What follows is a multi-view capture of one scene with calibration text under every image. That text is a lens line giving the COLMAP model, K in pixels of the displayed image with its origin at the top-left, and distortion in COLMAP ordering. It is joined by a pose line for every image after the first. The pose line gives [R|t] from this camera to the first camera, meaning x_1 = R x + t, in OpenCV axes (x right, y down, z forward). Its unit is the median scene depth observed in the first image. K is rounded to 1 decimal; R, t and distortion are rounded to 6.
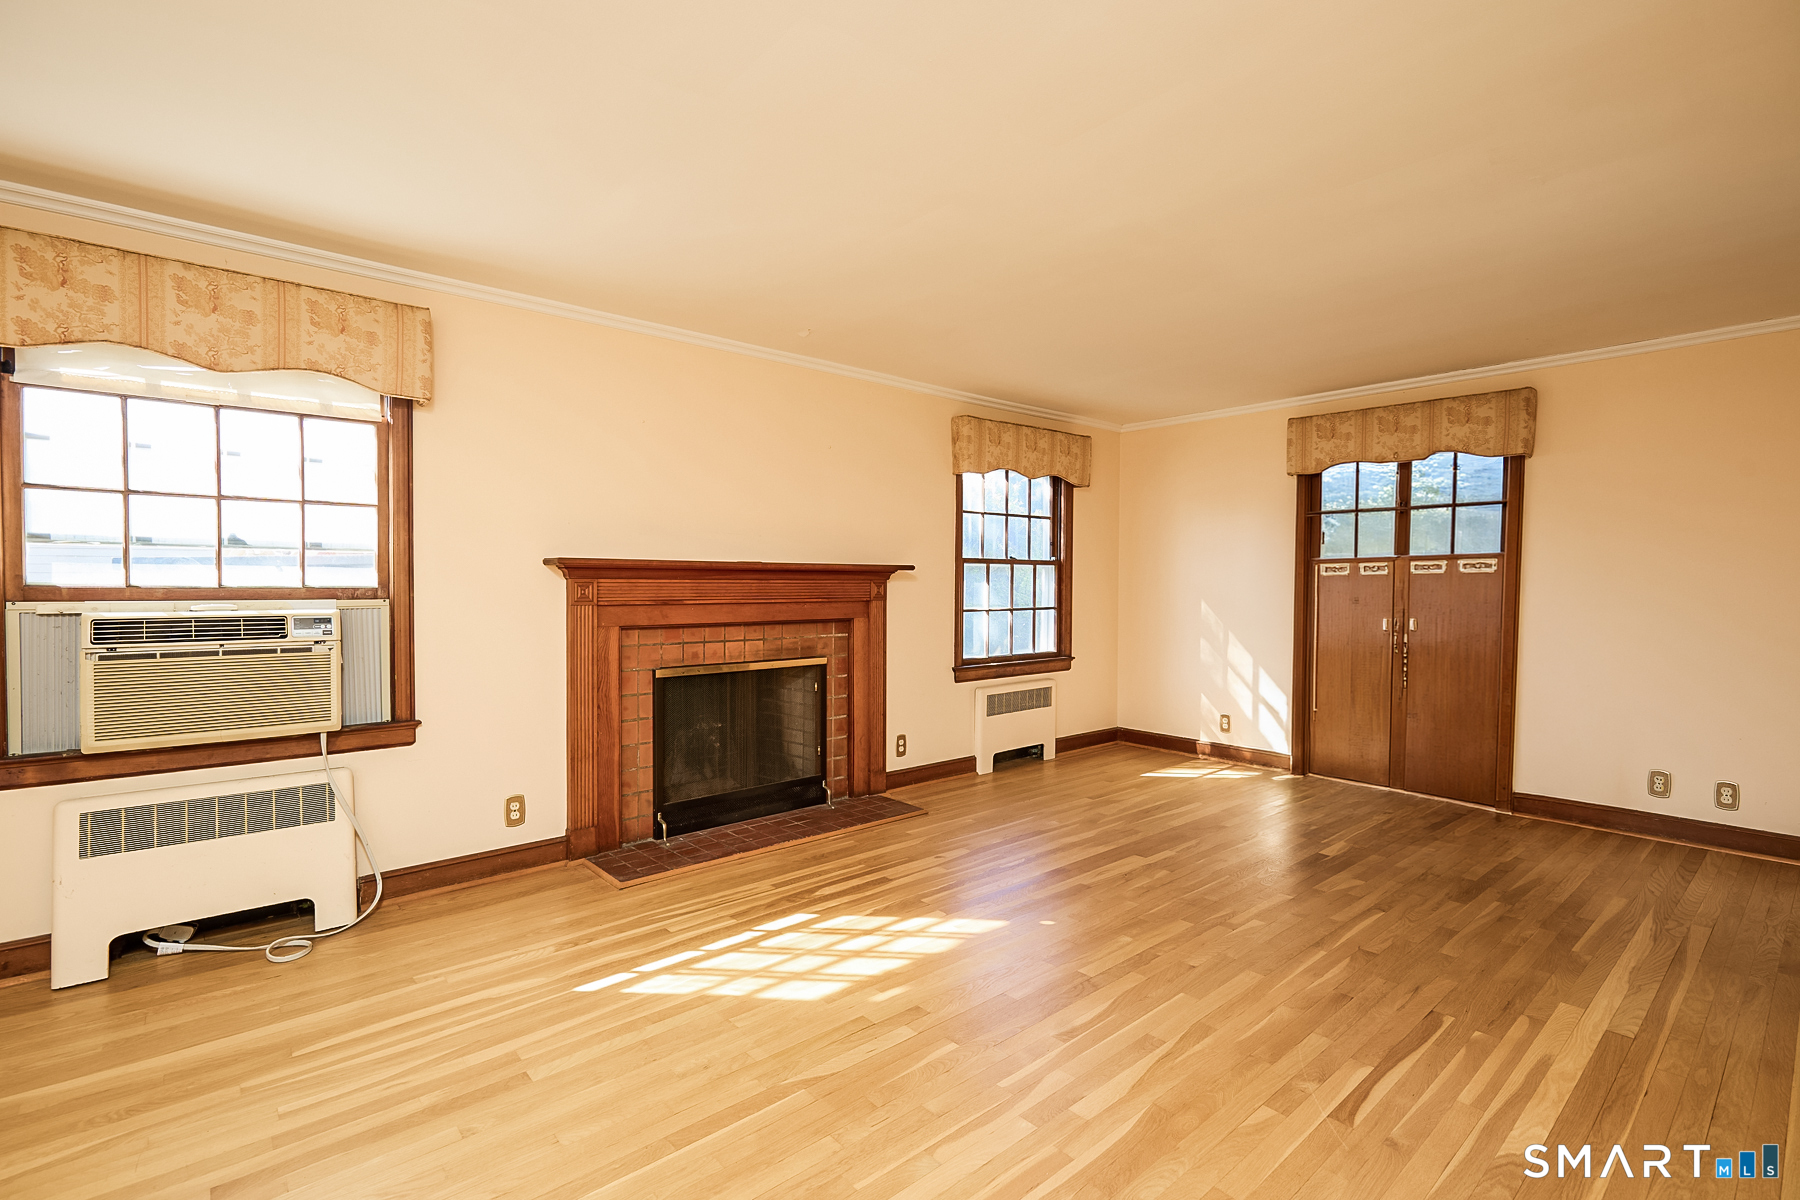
lens RADIAL K [[825.2, 0, 900.0], [0, 825.2, 600.0], [0, 0, 1]] dist [0.000856, 0.000138]
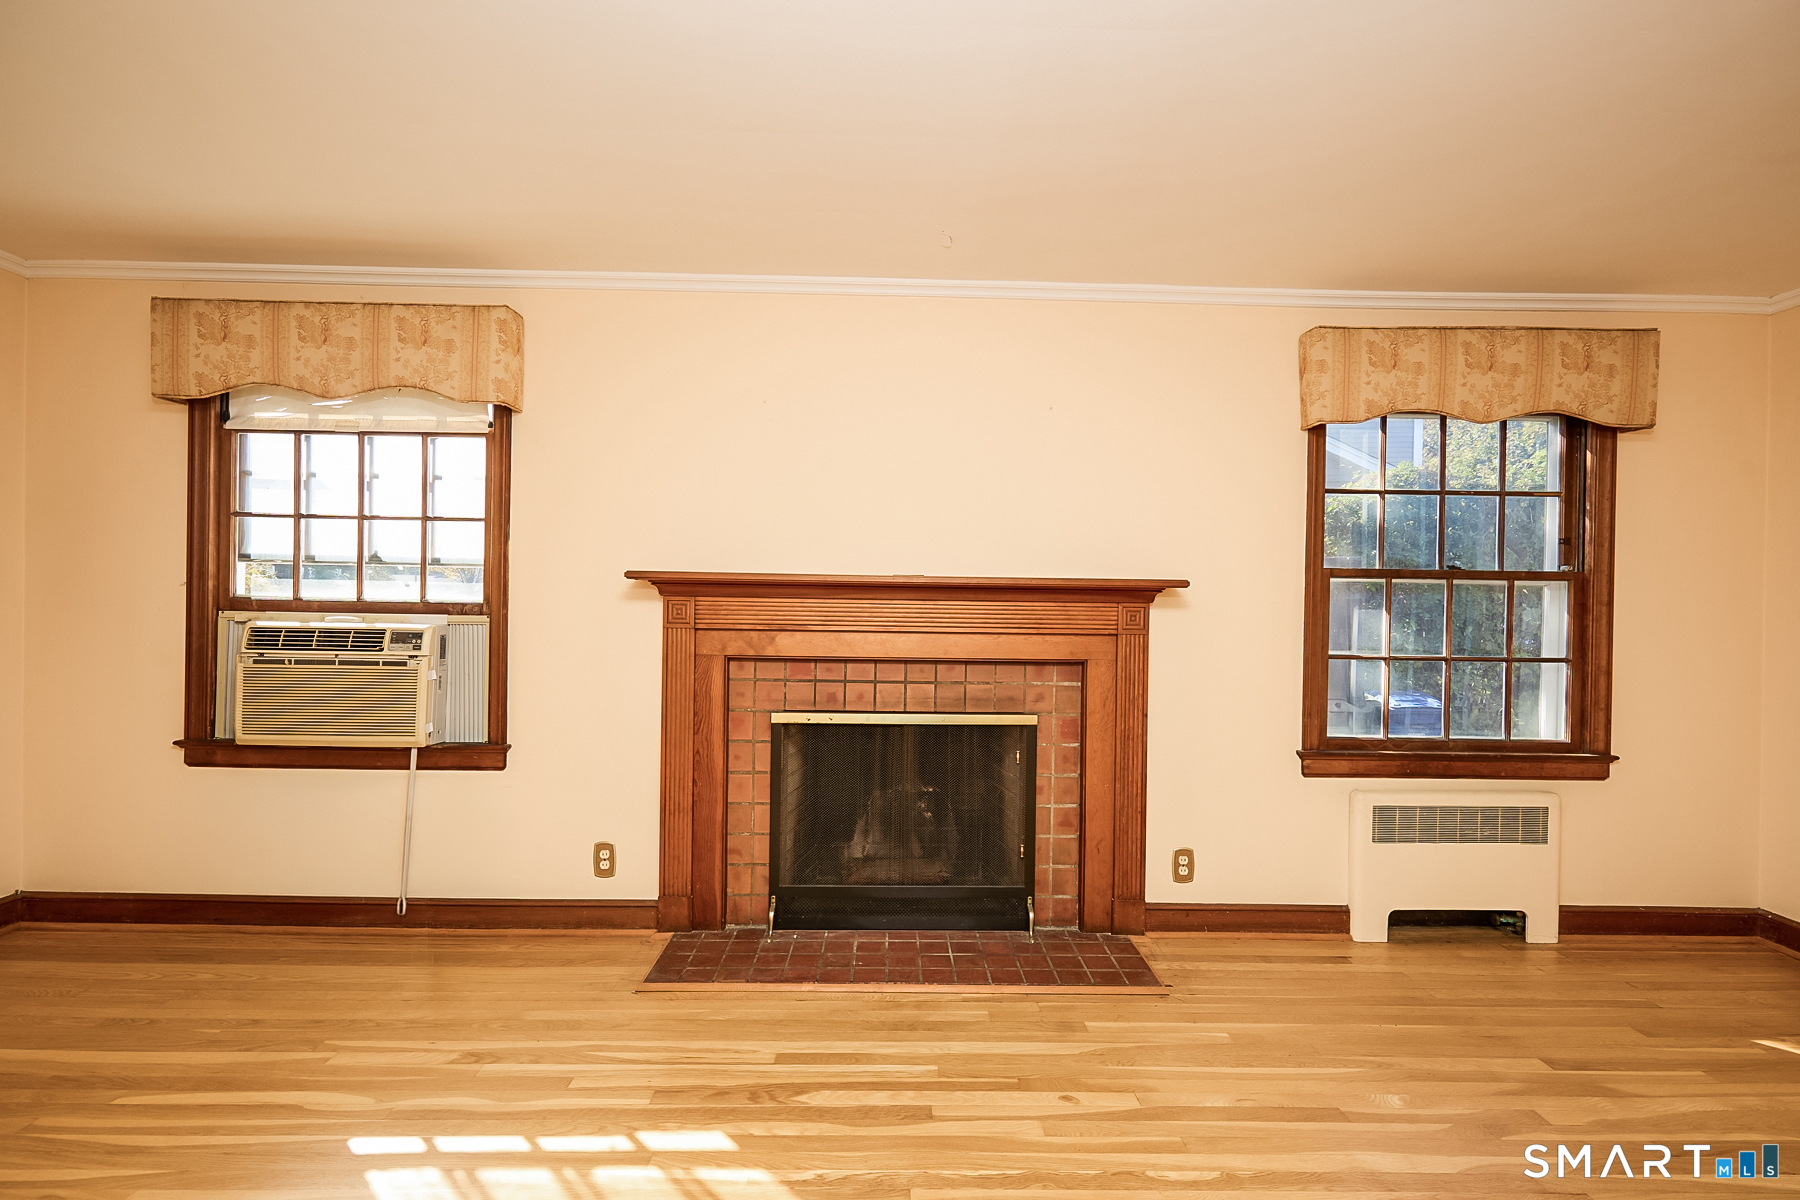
lens RADIAL K [[821.9, 0, 900.0], [0, 821.9, 600.0], [0, 0, 1]] dist [0.003298, -0.000144]
pose [[0.767309, 0.008601, -0.641220, 0.310765], [-0.027064, 0.999454, -0.018980, -0.011856], [0.640706, 0.031917, 0.767123, 0.485742]]
